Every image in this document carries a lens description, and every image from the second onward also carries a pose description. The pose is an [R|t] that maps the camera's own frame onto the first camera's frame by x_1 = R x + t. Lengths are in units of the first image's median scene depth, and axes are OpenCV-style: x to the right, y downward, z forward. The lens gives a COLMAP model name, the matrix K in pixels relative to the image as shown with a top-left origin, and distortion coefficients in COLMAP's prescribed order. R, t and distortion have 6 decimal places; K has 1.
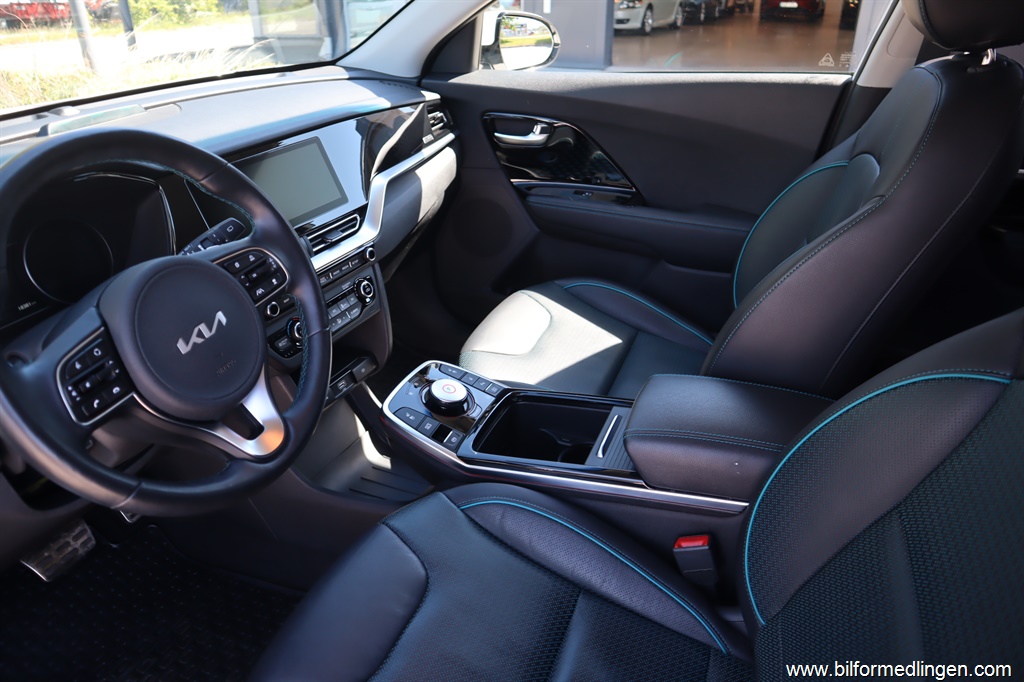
lens RADIAL K [[701.3, 0, 512.0], [0, 701.3, 341.0], [0, 0, 1]] dist [-0.122462, 0.071626]
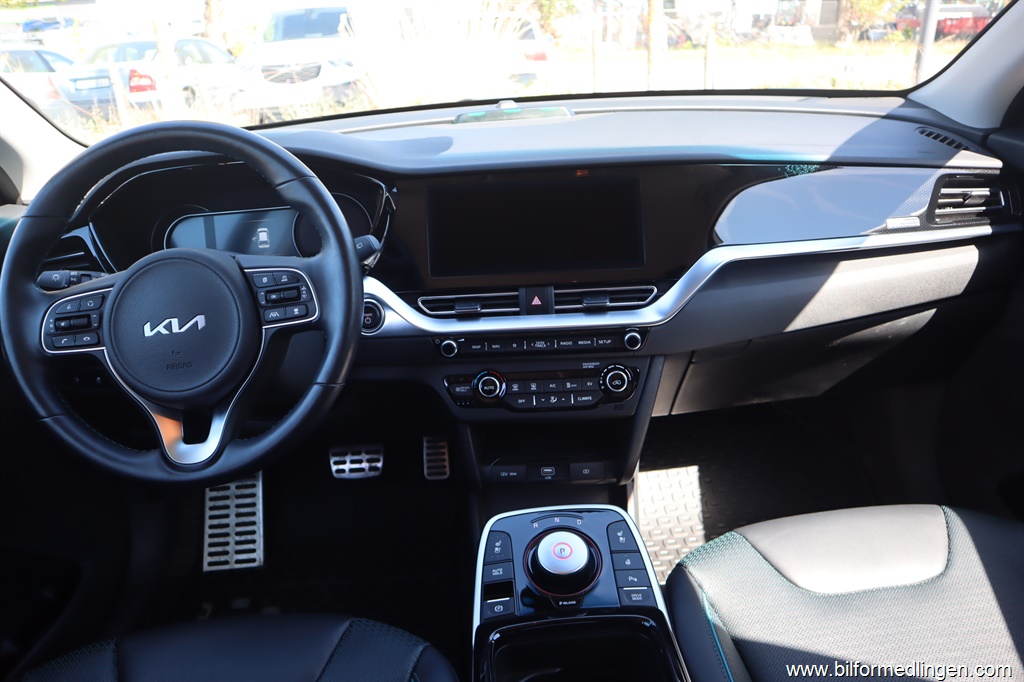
lens RADIAL K [[701.3, 0, 512.0], [0, 701.3, 341.0], [0, 0, 1]] dist [-0.122462, 0.071626]
pose [[0.429558, 0.372775, -0.822507, 0.361735], [-0.385262, 0.899422, 0.206430, -0.232238], [0.816733, 0.228207, 0.529970, 0.504630]]
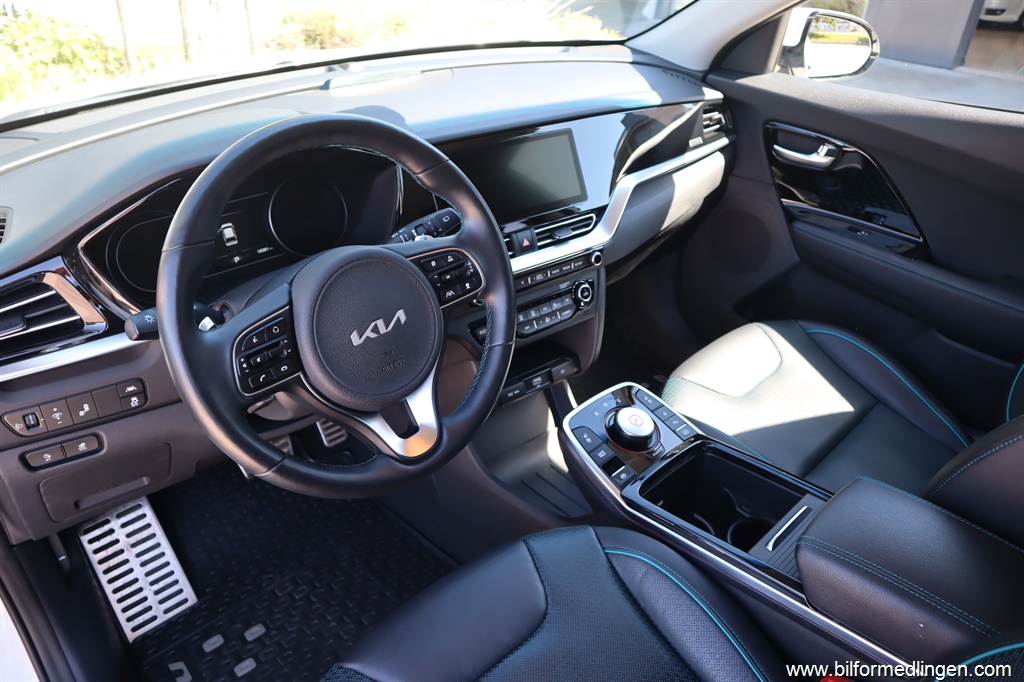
lens RADIAL K [[701.3, 0, 512.0], [0, 701.3, 341.0], [0, 0, 1]] dist [-0.122462, 0.071626]
pose [[0.904909, 0.253502, -0.341871, 0.050129], [-0.235261, 0.967321, 0.094561, -0.079499], [0.354670, -0.005140, 0.934977, 0.058567]]
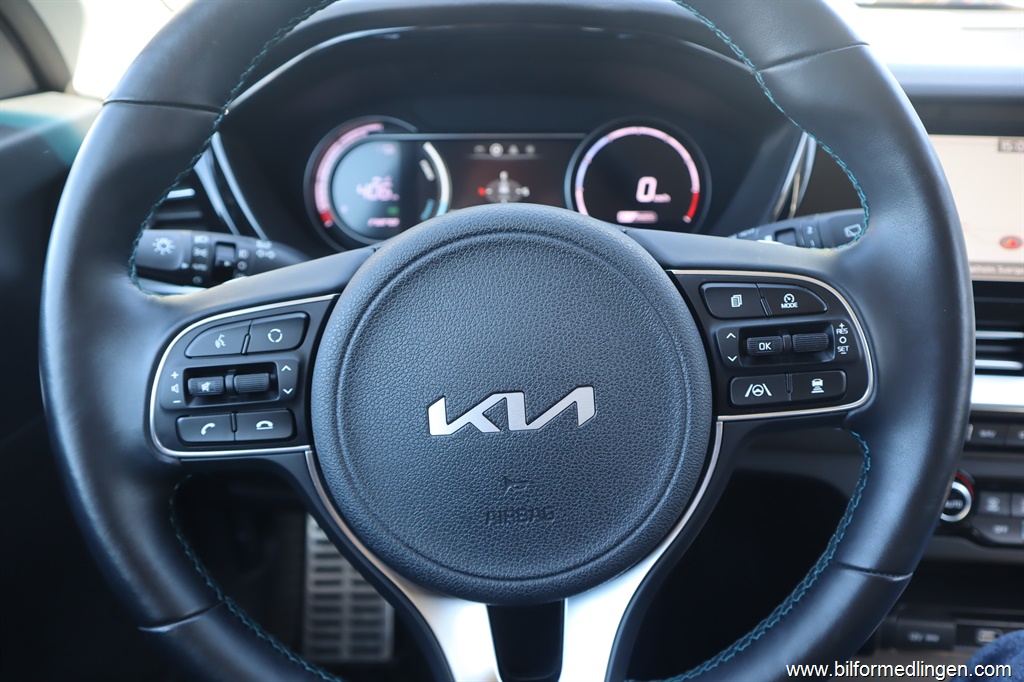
lens RADIAL K [[690.3, 0, 472.1], [0, 690.3, 339.1], [0, 0, 1]] dist [-0.163765, 0.331864]
pose [[0.366844, 0.414812, -0.832680, -0.086182], [-0.418656, 0.872935, 0.250423, -0.079799], [0.830754, 0.256740, 0.493894, 0.448161]]
